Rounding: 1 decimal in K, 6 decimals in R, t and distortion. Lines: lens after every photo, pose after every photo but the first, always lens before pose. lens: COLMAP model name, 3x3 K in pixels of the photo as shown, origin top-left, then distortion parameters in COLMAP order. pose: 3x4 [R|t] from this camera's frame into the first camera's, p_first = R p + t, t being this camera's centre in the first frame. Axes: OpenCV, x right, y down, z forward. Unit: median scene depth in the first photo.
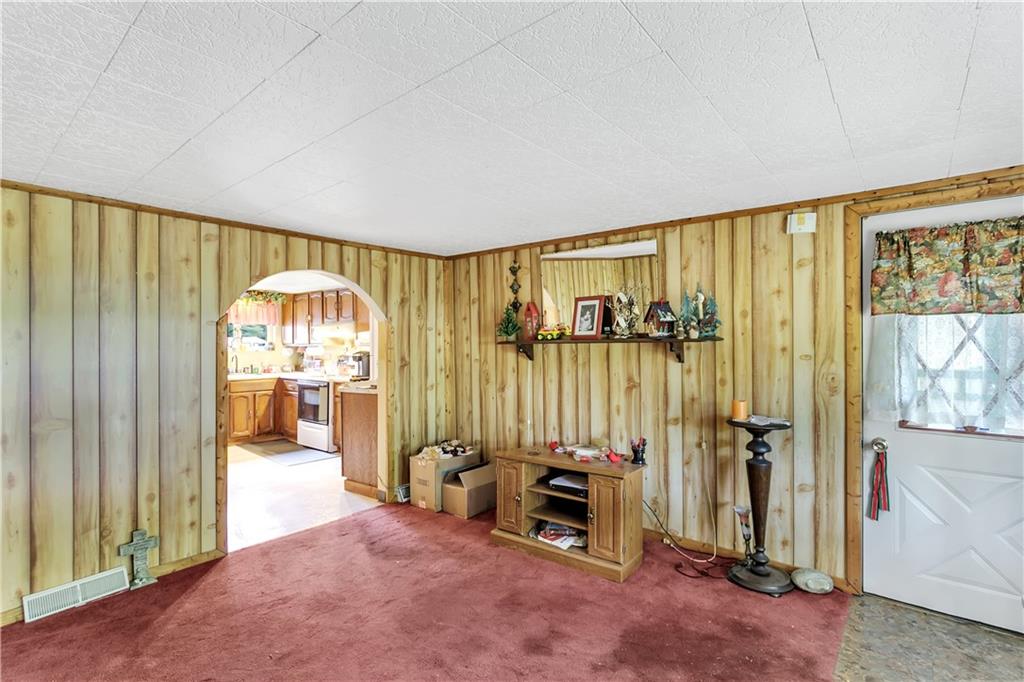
lens RADIAL K [[472.7, 0, 512.0], [0, 472.7, 341.0], [0, 0, 1]] dist [-0.000926, 0.000036]
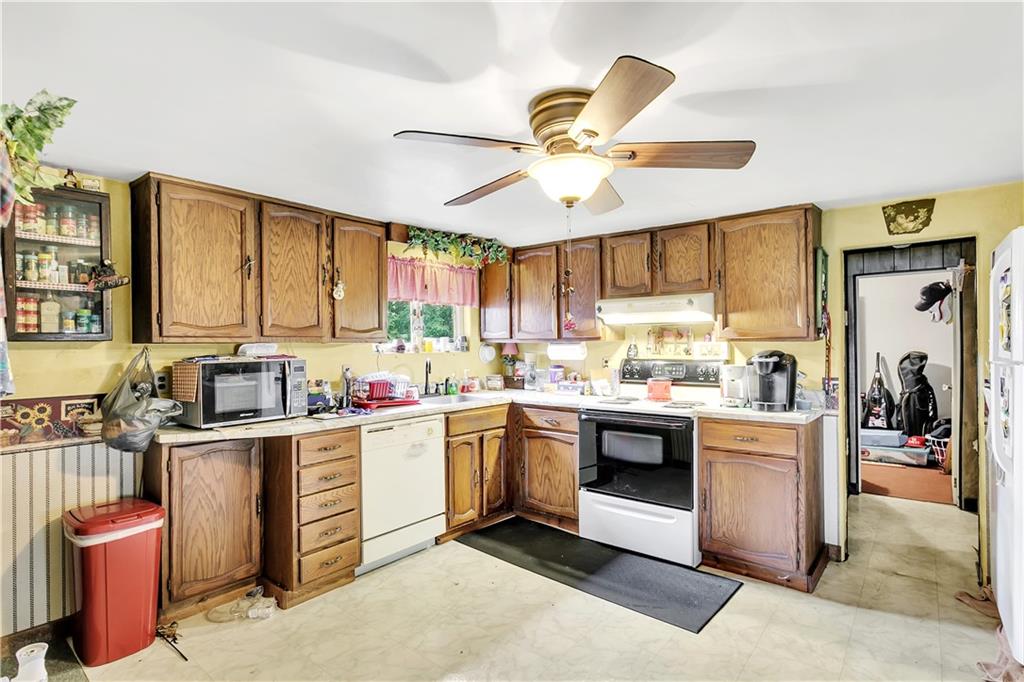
lens RADIAL K [[507.1, 0, 512.7], [0, 507.1, 346.4], [0, 0, 1]] dist [0.000879, 0.000560]
pose [[0.999870, -0.007518, -0.014231, -0.550276], [0.007717, 0.999872, 0.013992, 0.007760], [0.014124, -0.014100, 0.999801, 0.495538]]
